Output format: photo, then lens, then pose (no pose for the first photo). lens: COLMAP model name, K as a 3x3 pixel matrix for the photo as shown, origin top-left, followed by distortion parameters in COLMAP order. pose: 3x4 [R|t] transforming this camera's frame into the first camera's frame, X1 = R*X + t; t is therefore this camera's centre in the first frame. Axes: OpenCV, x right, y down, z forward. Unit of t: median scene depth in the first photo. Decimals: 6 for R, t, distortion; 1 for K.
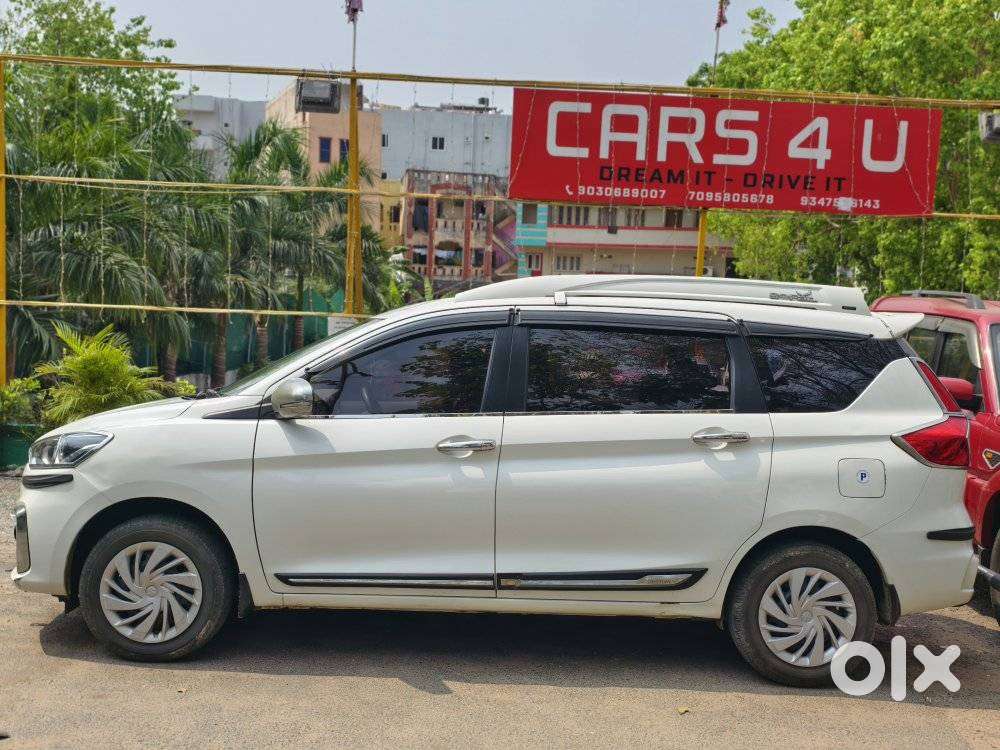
lens RADIAL K [[1023.9, 0, 500.0], [0, 1023.9, 375.0], [0, 0, 1]] dist [0.088380, -0.202338]
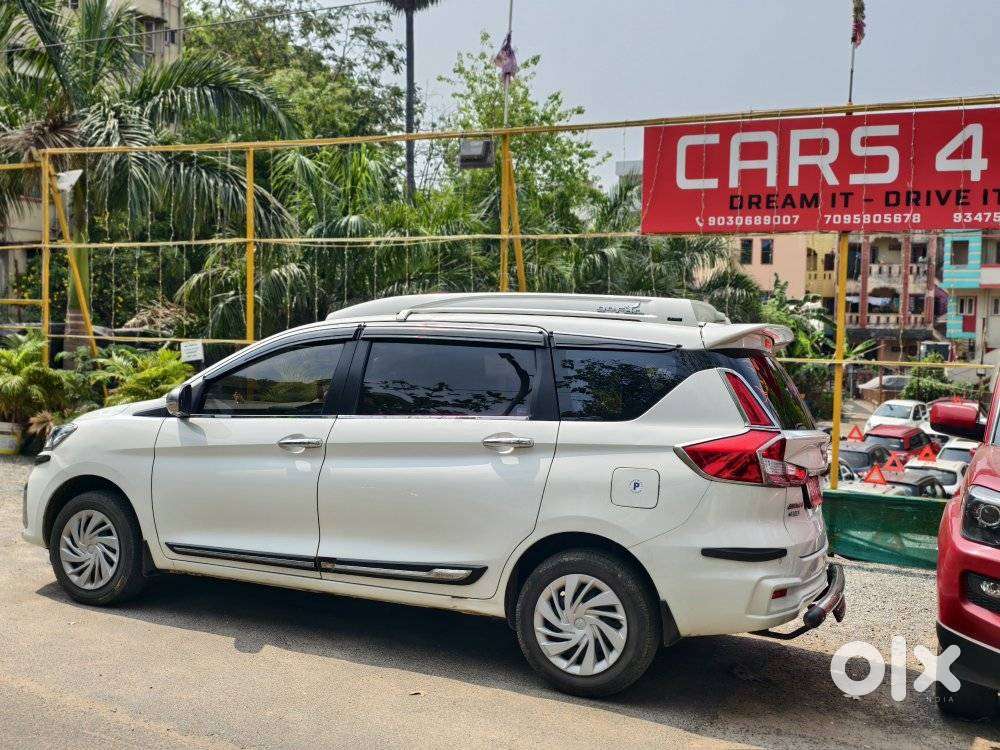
lens RADIAL K [[1023.9, 0, 500.0], [0, 1023.9, 375.0], [0, 0, 1]] dist [0.088380, -0.202338]
pose [[0.902420, 0.001382, -0.430855, 0.324758], [-0.024178, 0.998582, -0.047436, 0.020497], [0.430178, 0.053225, 0.901174, 0.025183]]
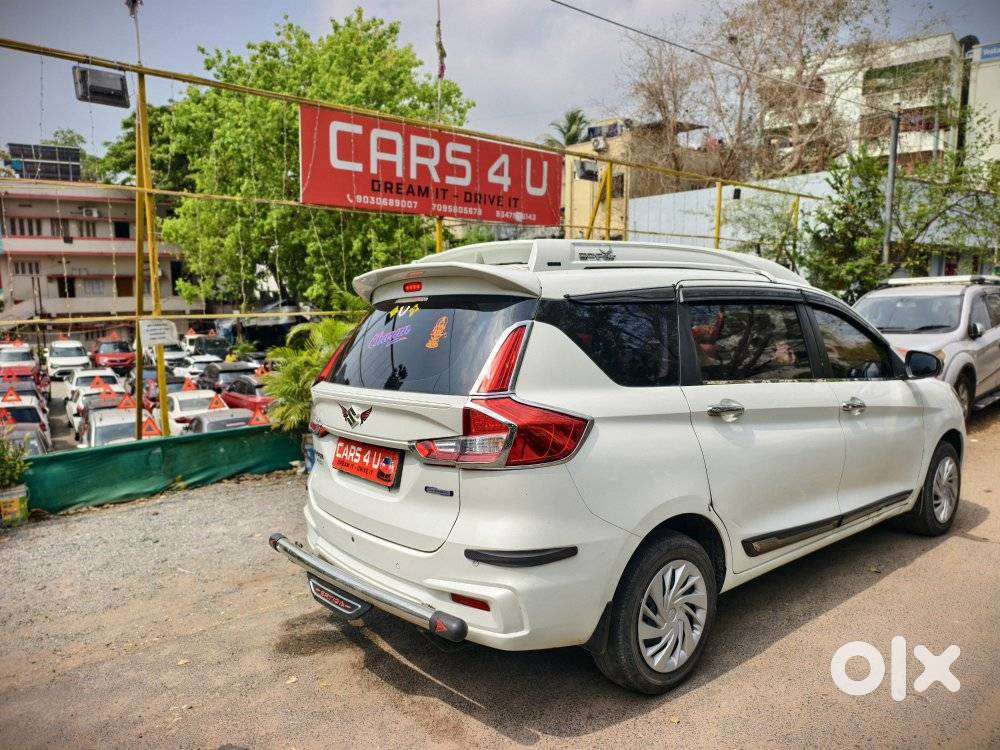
lens RADIAL K [[685.4, 0, 500.0], [0, 685.4, 375.0], [0, 0, 1]] dist [0.005416, -0.006043]
pose [[0.745108, -0.127781, 0.654589, -0.350848], [0.093737, 0.991797, 0.086908, -0.030183], [-0.660324, -0.003397, 0.750973, 0.289747]]
